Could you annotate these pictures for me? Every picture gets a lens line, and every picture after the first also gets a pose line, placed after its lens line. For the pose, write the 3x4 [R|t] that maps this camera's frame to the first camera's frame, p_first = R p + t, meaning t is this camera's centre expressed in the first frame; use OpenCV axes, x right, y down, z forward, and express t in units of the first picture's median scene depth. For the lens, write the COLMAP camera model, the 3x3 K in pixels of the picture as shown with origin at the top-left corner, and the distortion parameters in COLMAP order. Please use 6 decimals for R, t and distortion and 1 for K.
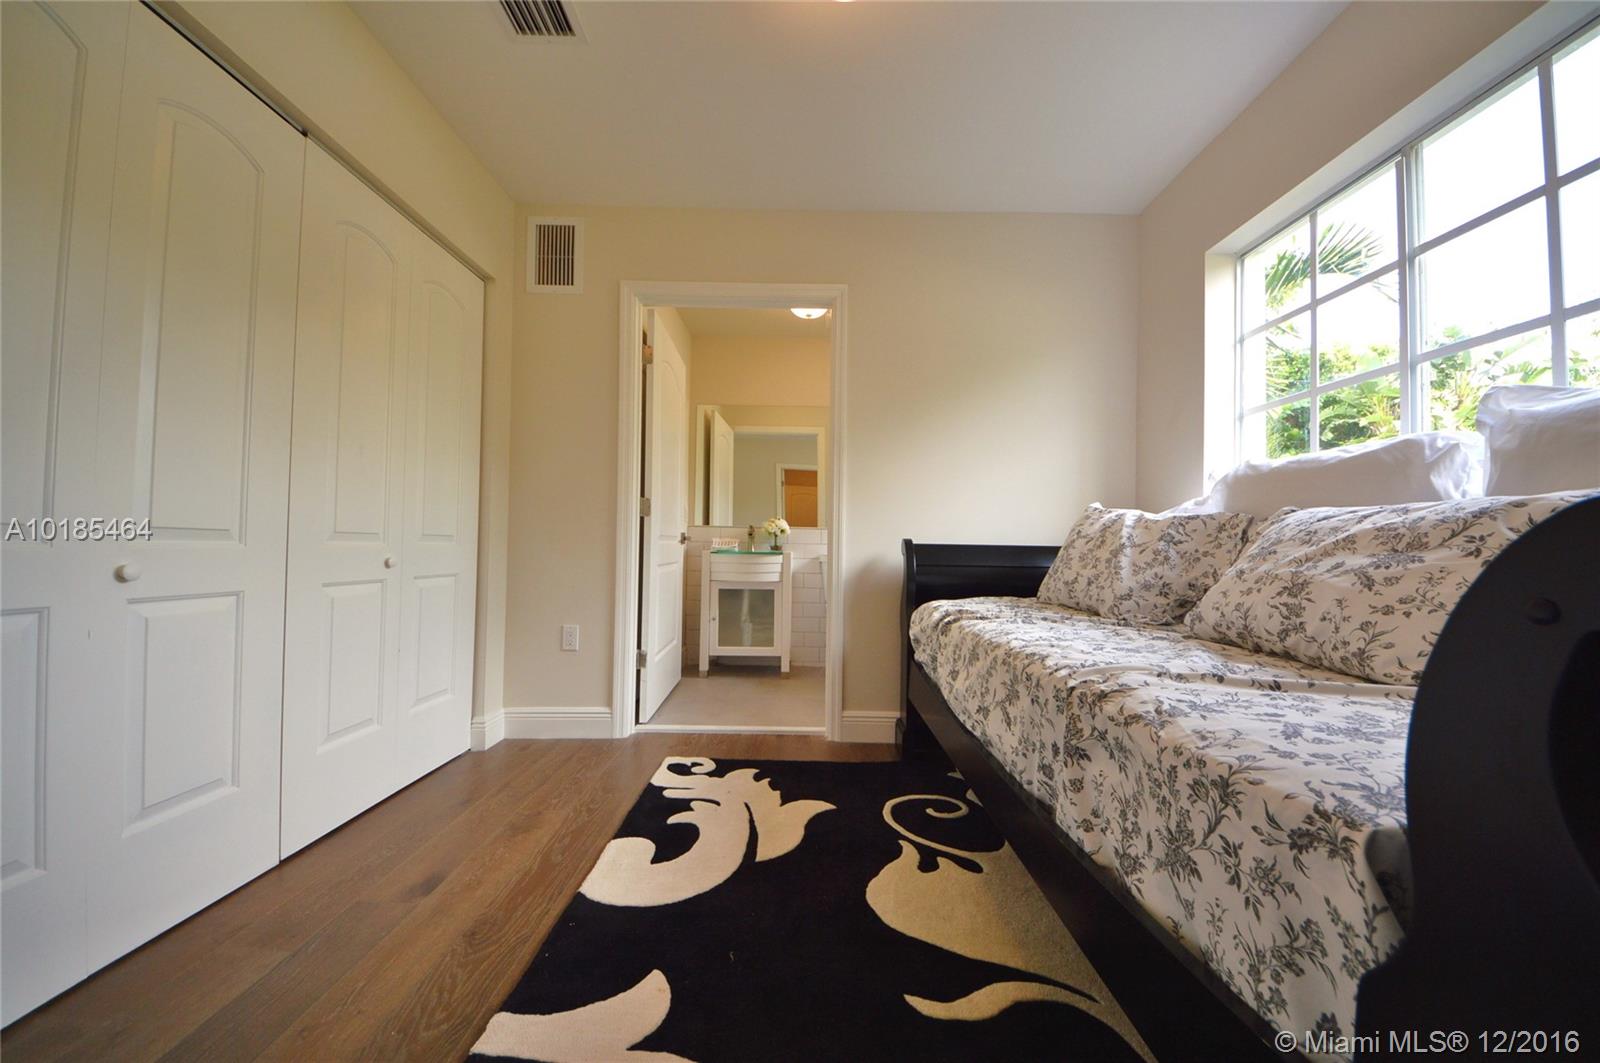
lens RADIAL K [[571.9, 0, 799.8], [0, 571.9, 536.5], [0, 0, 1]] dist [-0.018981, -0.000643]
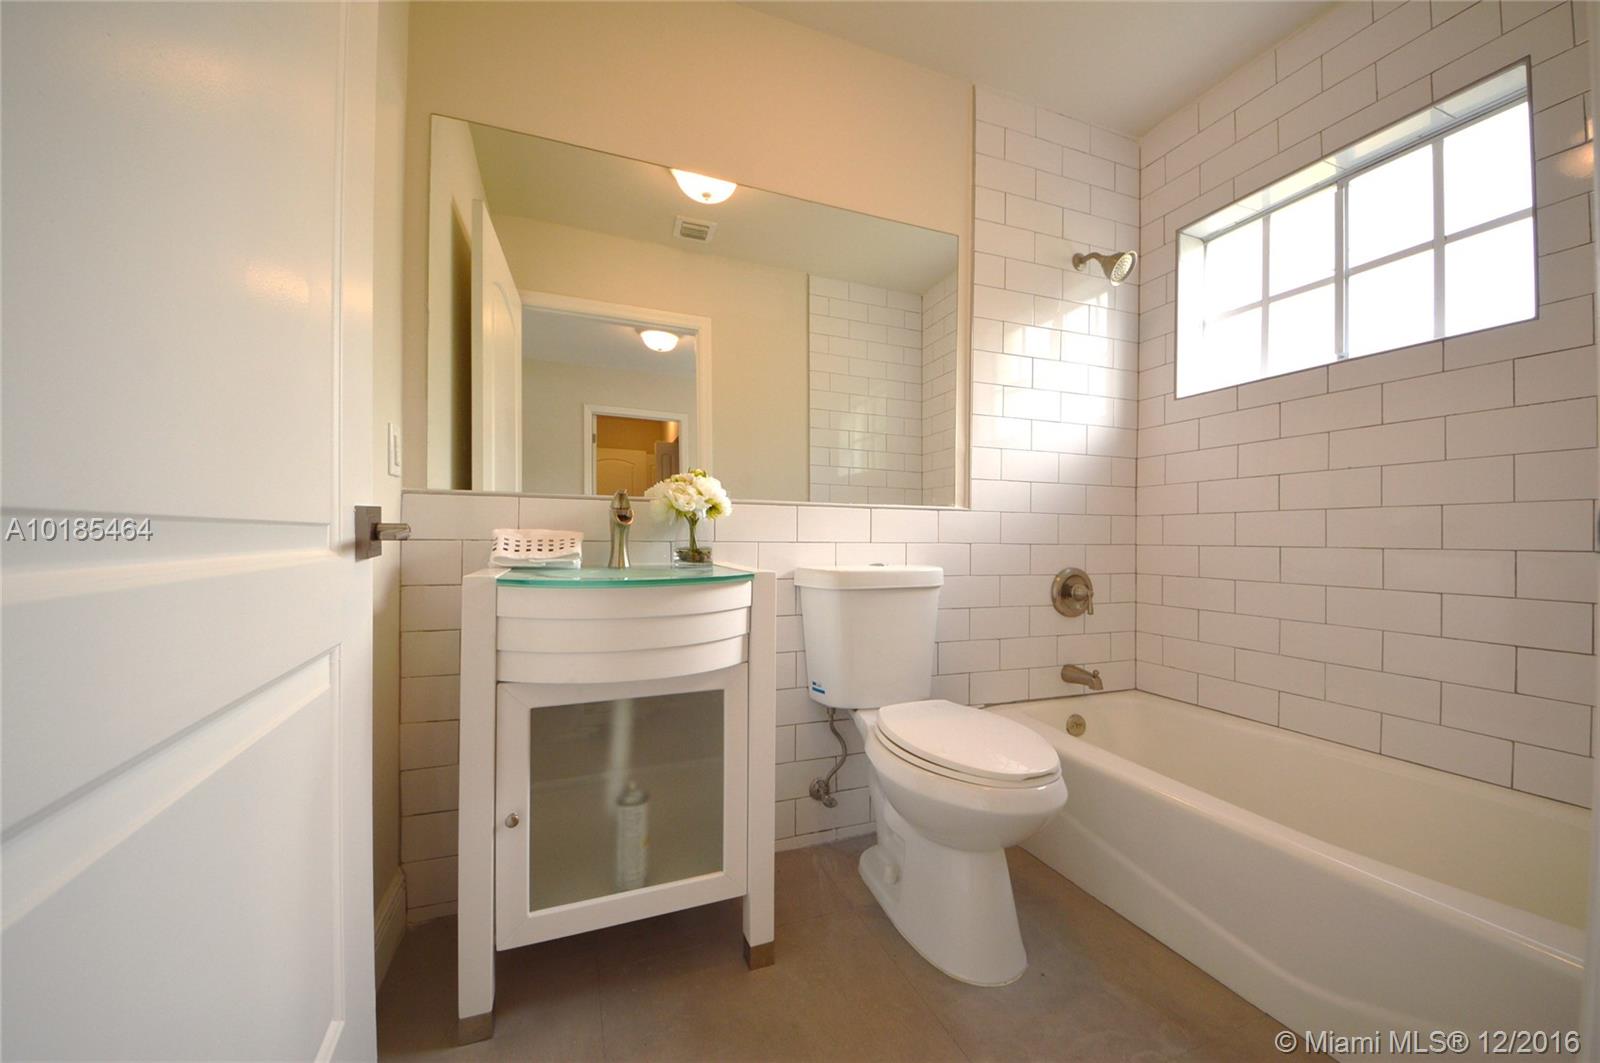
lens RADIAL K [[571.9, 0, 796.9], [0, 571.9, 535.1], [0, 0, 1]] dist [-0.018981, -0.000643]
pose [[0.920643, -0.004371, 0.390381, -0.128491], [-0.005698, 0.999680, 0.024631, -0.001920], [-0.390364, -0.024900, 0.920324, 0.689109]]
